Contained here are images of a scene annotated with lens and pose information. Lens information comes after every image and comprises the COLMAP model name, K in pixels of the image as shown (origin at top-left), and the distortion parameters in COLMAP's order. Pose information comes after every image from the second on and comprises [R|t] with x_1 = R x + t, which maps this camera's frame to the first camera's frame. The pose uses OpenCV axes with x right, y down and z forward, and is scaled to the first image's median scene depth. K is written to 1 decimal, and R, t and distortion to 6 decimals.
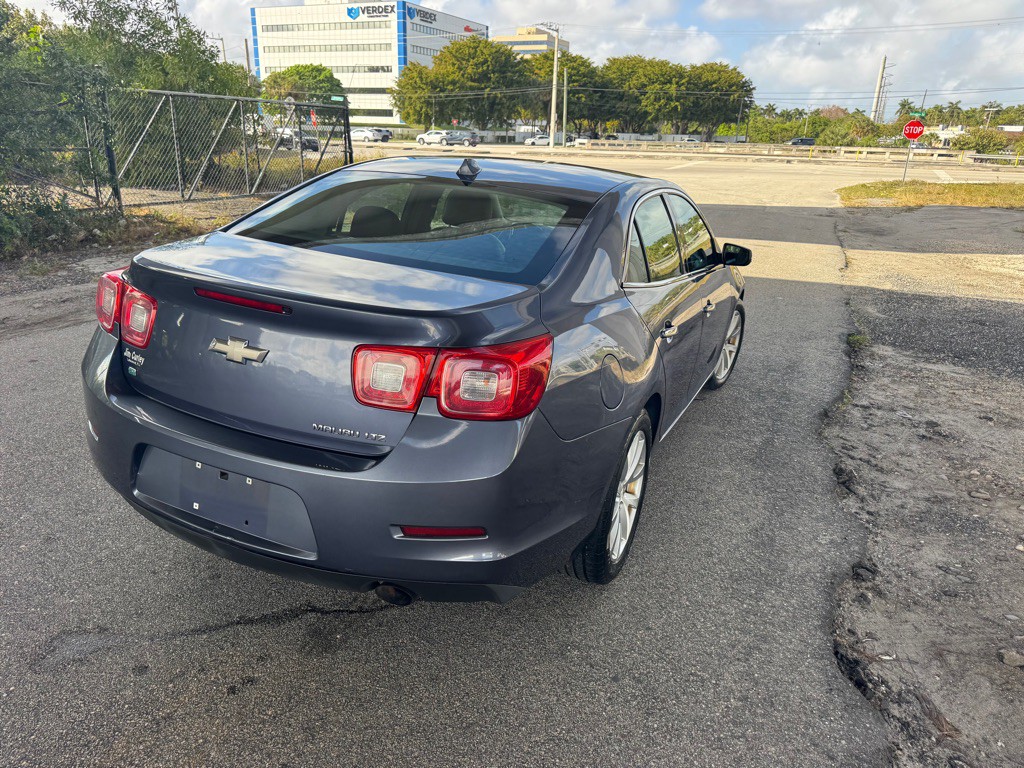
lens RADIAL K [[720.7, 0, 510.7], [0, 720.7, 386.2], [0, 0, 1]] dist [0.067265, -0.116563]
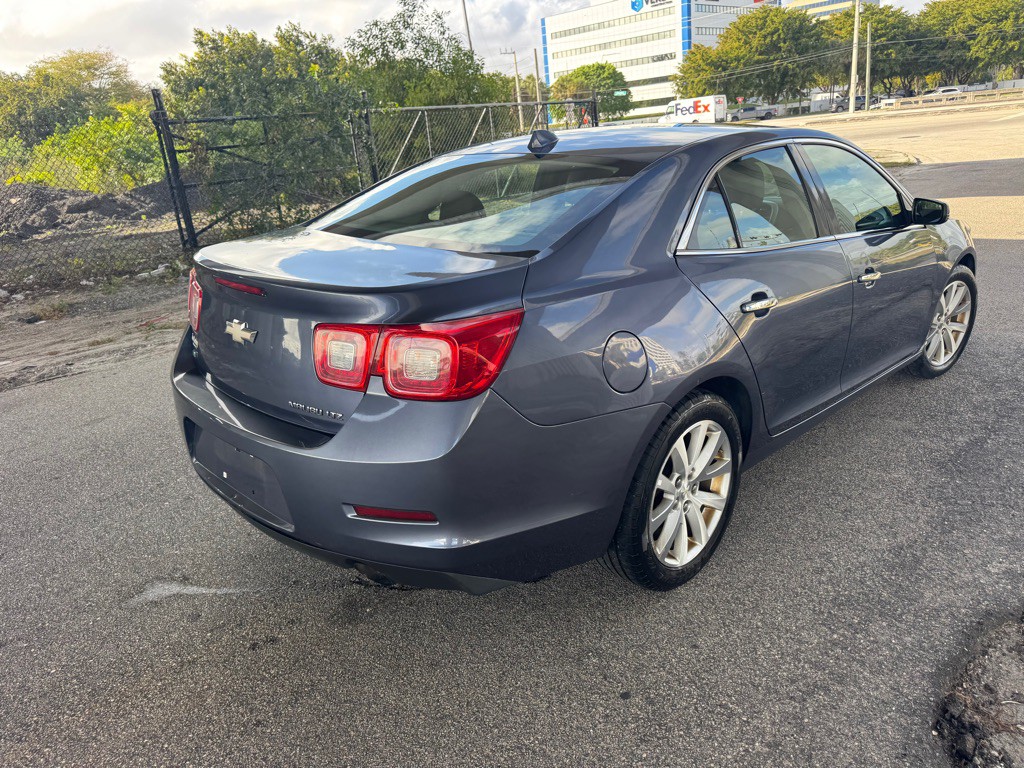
lens RADIAL K [[726.5, 0, 511.9], [0, 726.5, 384.9], [0, 0, 1]] dist [0.014056, -0.018312]
pose [[0.928933, 0.007749, -0.370168, 0.293468], [-0.004056, 0.999934, 0.010752, 0.011105], [0.370227, -0.008487, 0.928903, 0.106014]]
